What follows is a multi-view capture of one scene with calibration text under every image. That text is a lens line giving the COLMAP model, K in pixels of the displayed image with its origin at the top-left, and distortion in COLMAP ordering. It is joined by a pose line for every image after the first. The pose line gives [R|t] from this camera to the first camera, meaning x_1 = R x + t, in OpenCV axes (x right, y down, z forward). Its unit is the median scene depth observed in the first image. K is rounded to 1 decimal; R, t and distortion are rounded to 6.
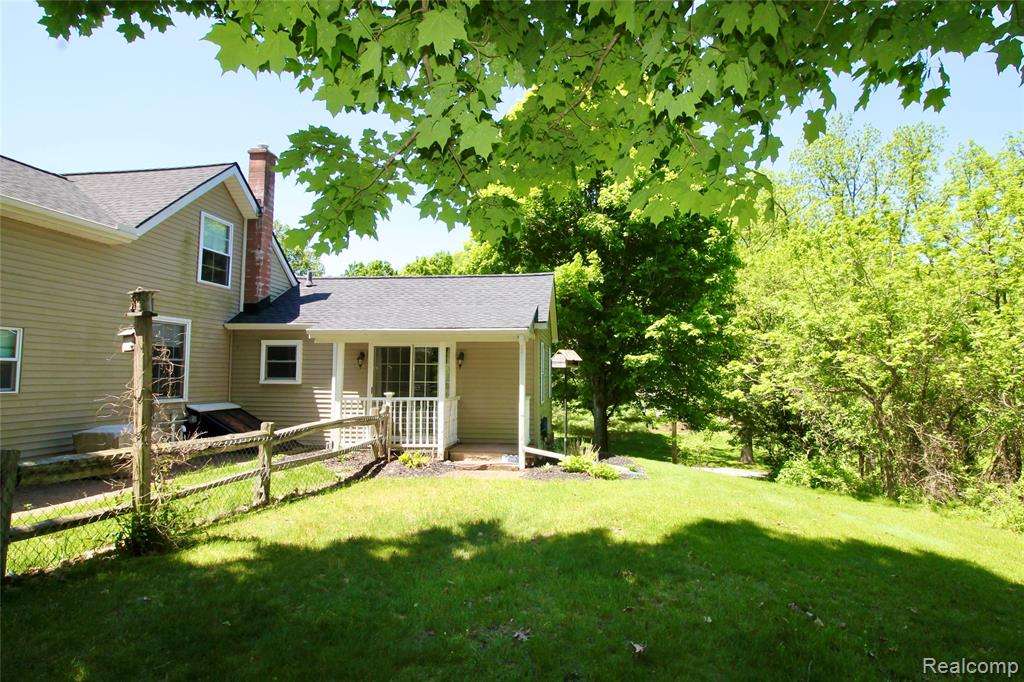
lens RADIAL K [[521.5, 0, 512.3], [0, 521.5, 337.6], [0, 0, 1]] dist [0.001564, 0.000065]
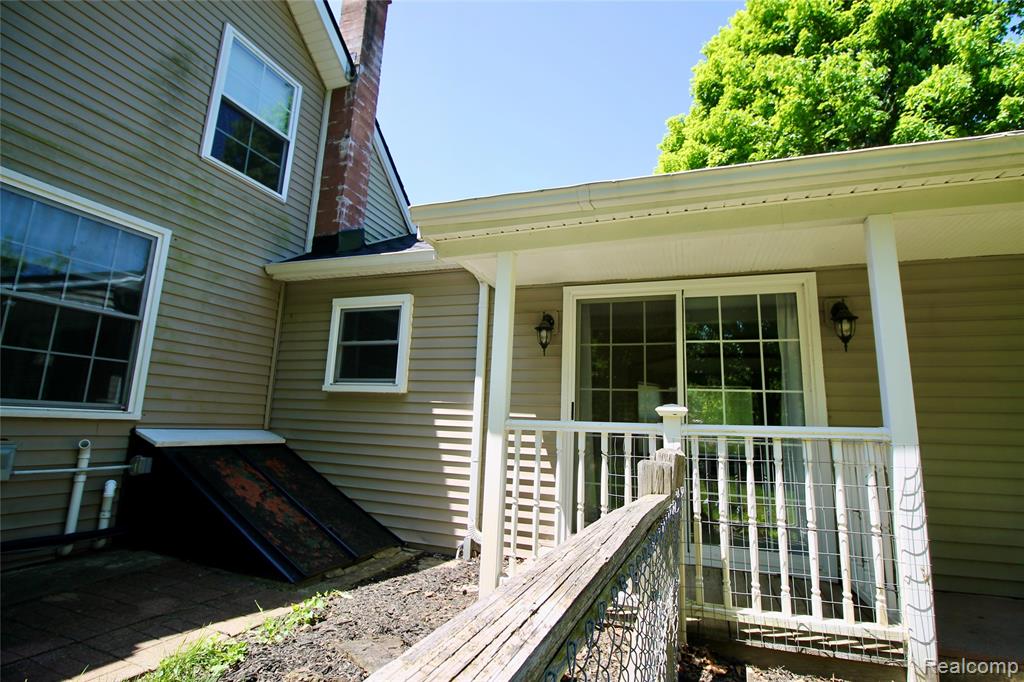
lens RADIAL K [[480.4, 0, 512.1], [0, 480.4, 339.0], [0, 0, 1]] dist [-0.002167, -0.000375]
pose [[0.971326, -0.009253, -0.237571, -0.222914], [-0.016504, 0.994208, -0.106203, 0.084733], [0.237177, 0.107079, 0.965547, 0.627339]]
